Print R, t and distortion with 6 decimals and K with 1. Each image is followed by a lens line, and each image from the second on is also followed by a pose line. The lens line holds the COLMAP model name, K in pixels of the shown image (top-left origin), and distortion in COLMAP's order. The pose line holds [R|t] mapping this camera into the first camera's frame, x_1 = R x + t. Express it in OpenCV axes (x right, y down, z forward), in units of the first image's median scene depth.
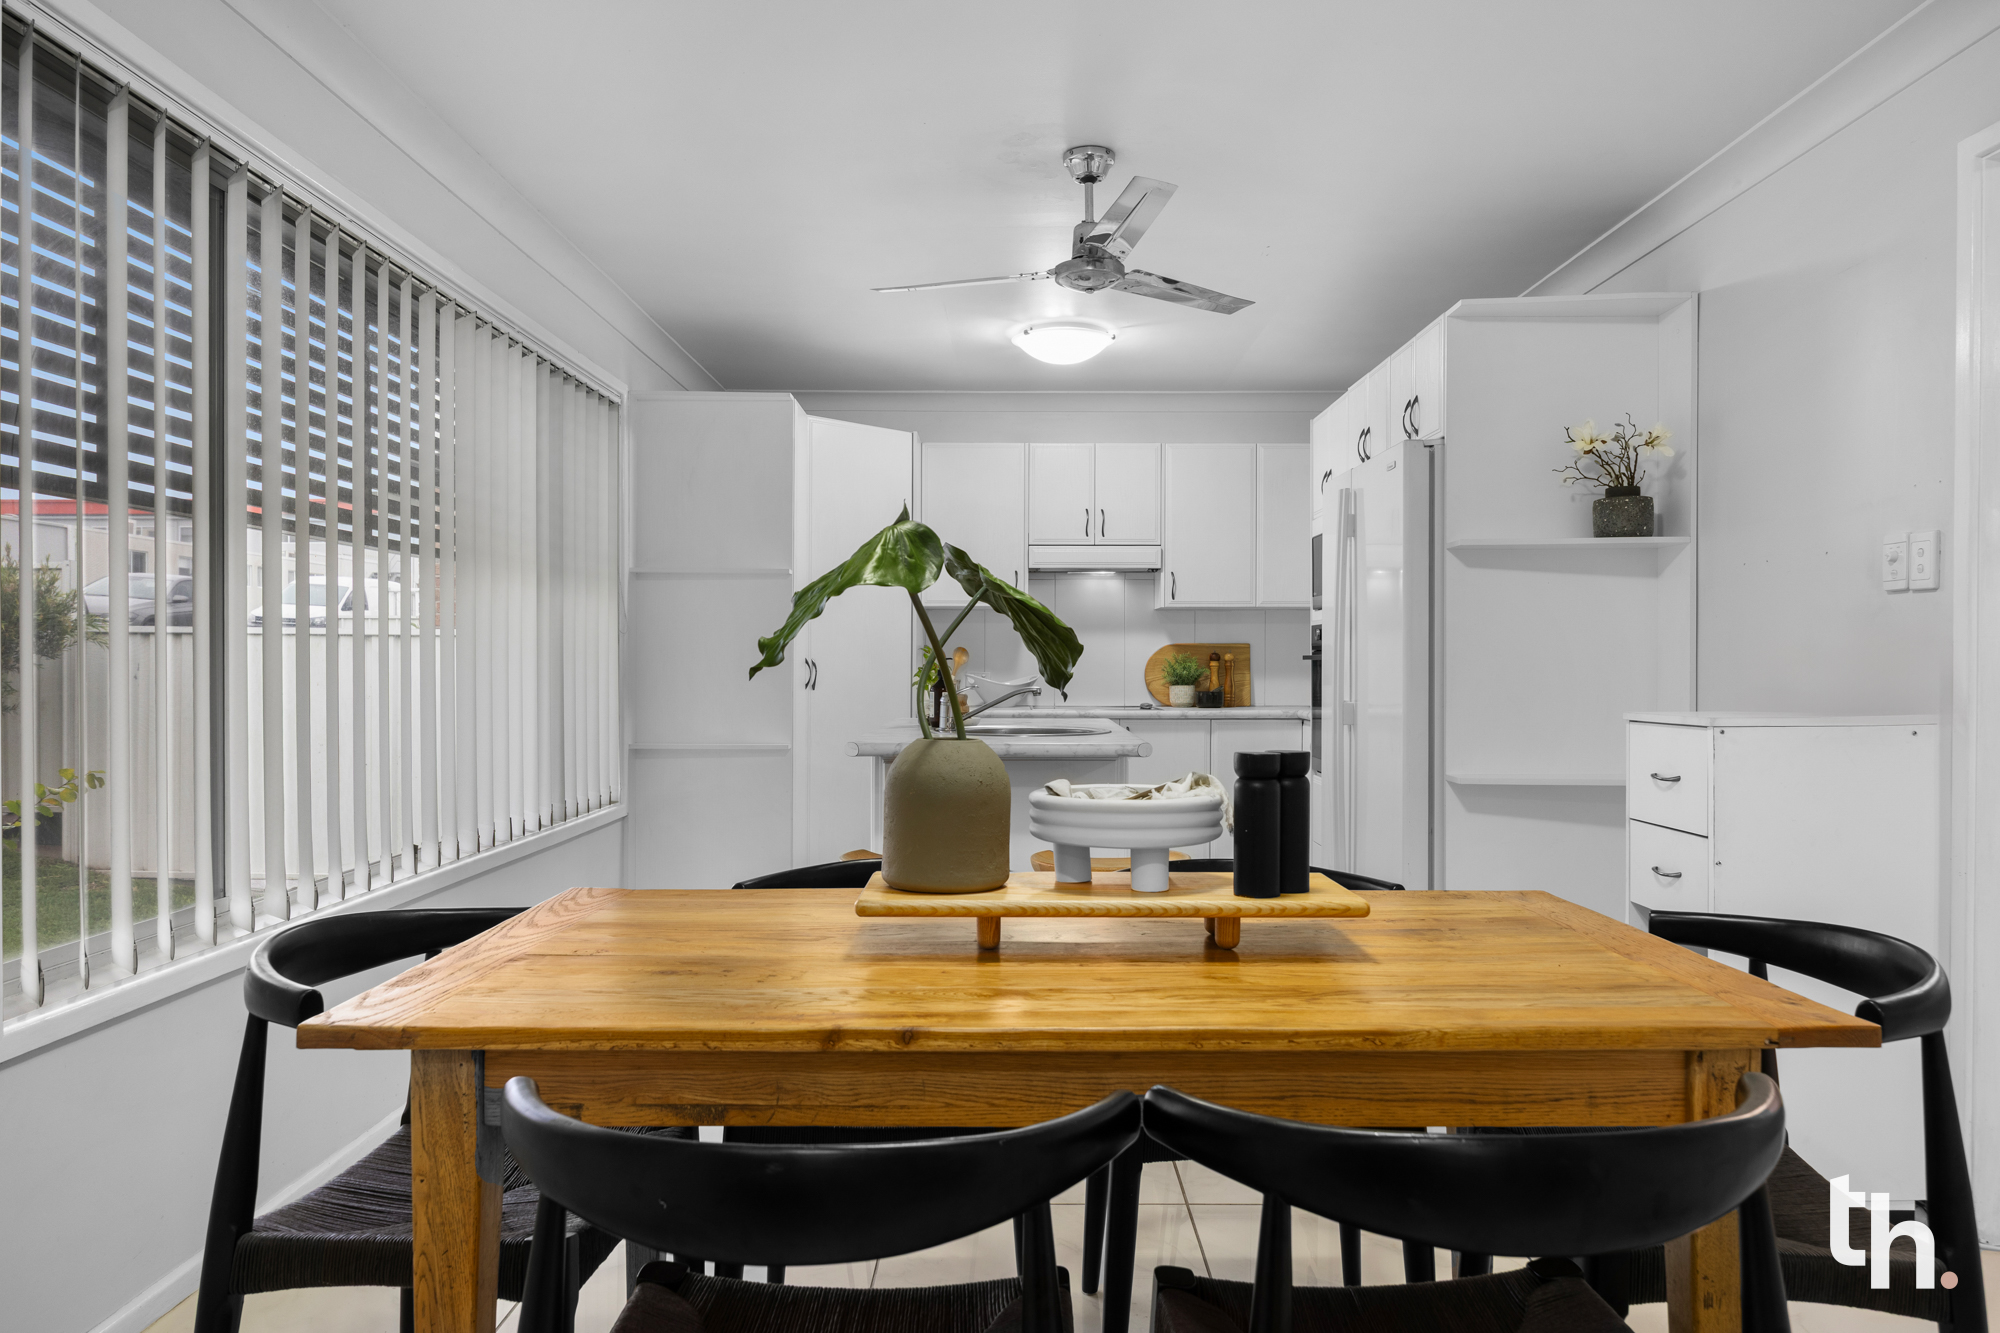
lens RADIAL K [[2744.7, 0, 999.1], [0, 2744.7, 666.3], [0, 0, 1]] dist [-0.011661, 0.000000]
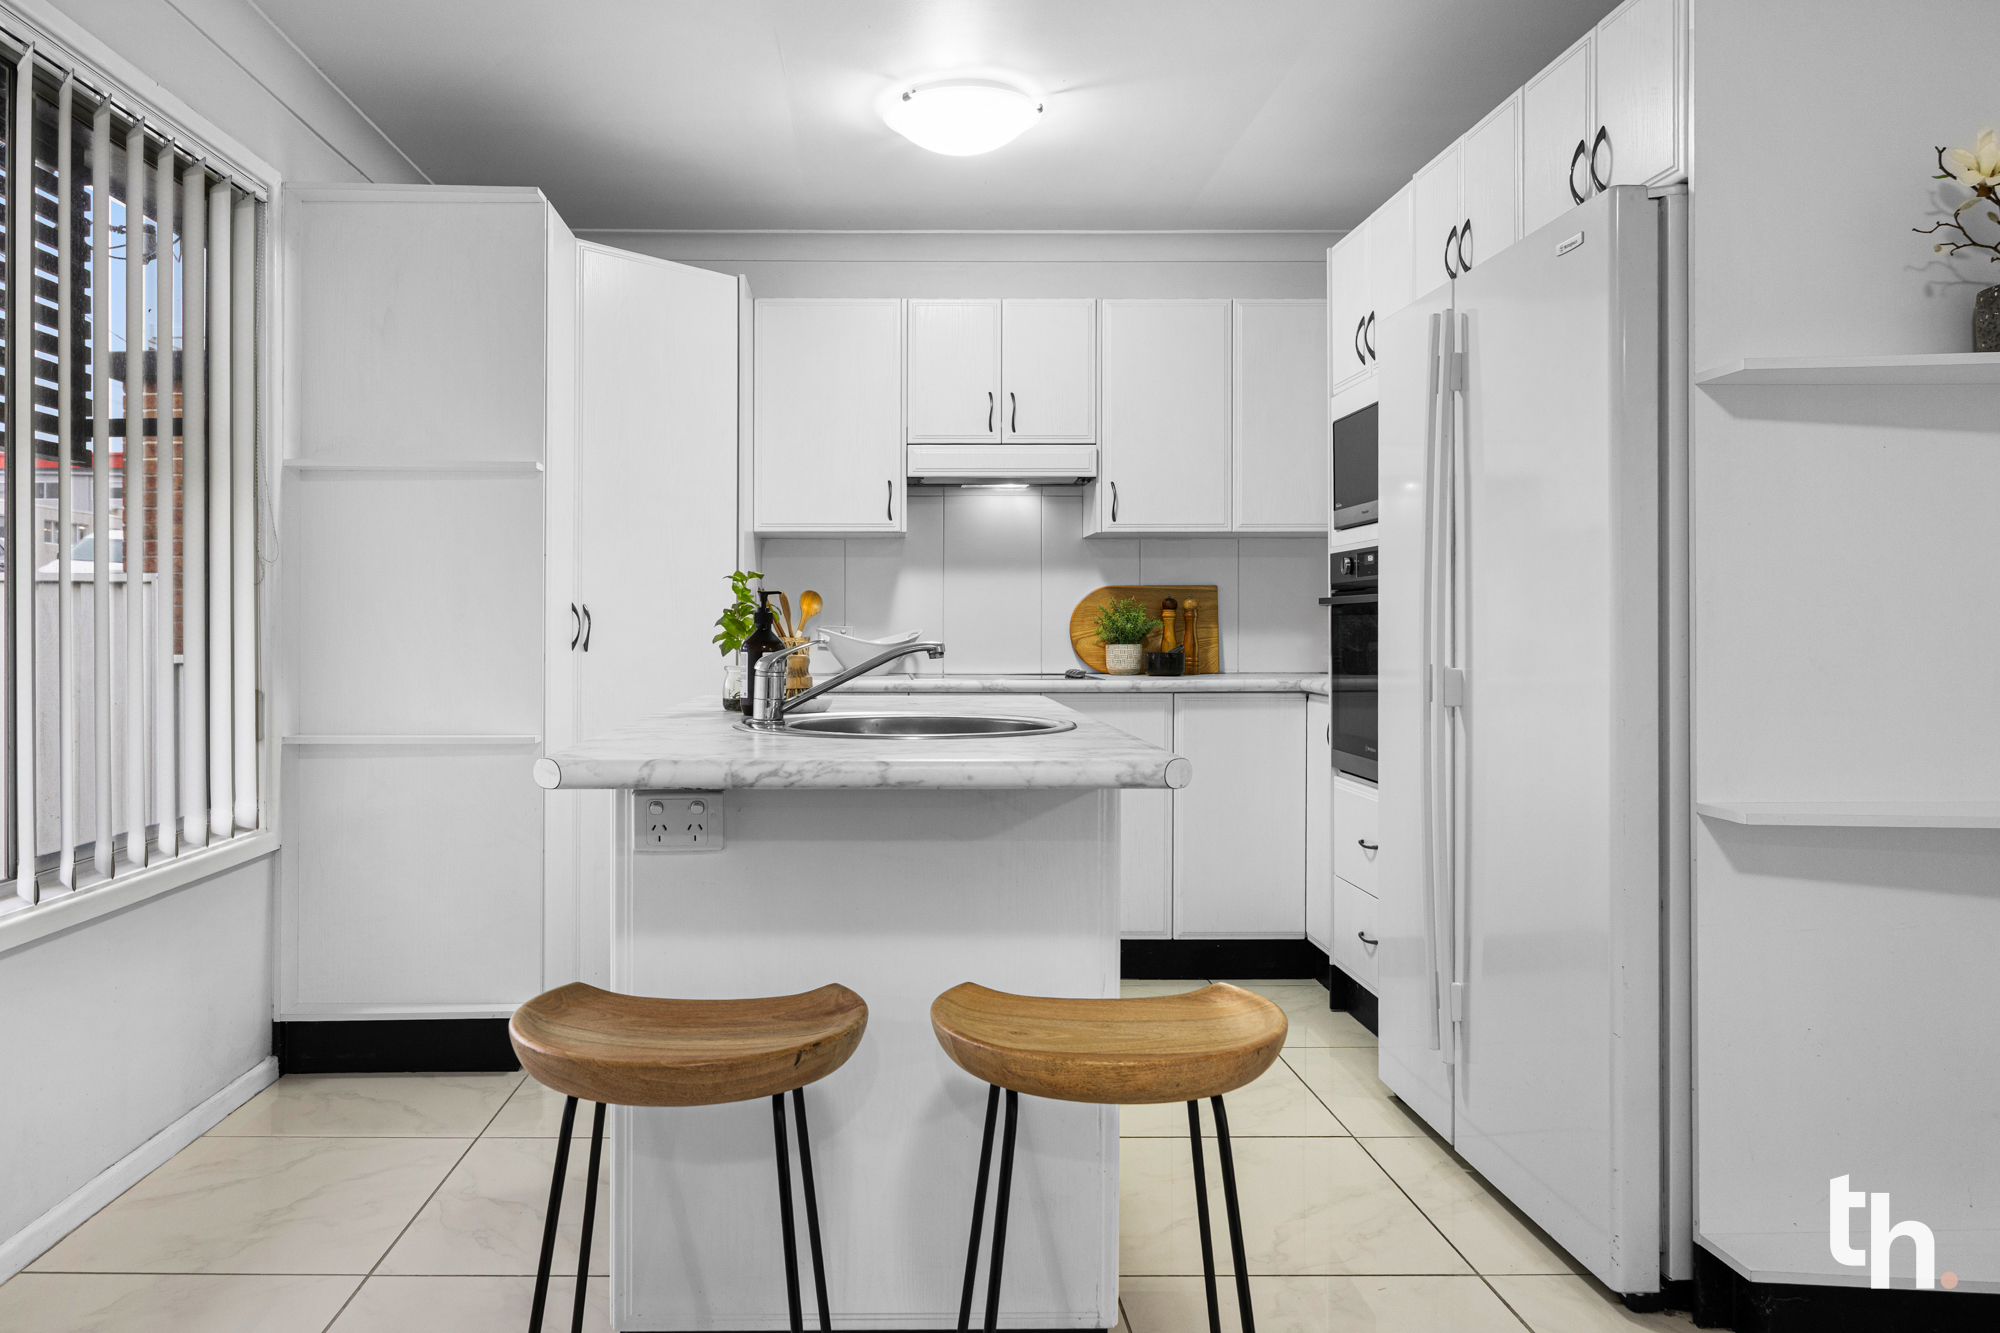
lens RADIAL K [[2744.7, 0, 1007.5], [0, 2744.7, 659.4], [0, 0, 1]] dist [-0.011661, 0.000000]
pose [[0.998695, -0.001419, 0.051046, 0.000436], [0.000872, 0.999942, 0.010737, 0.003497], [-0.051058, -0.010678, 0.998639, 0.315059]]
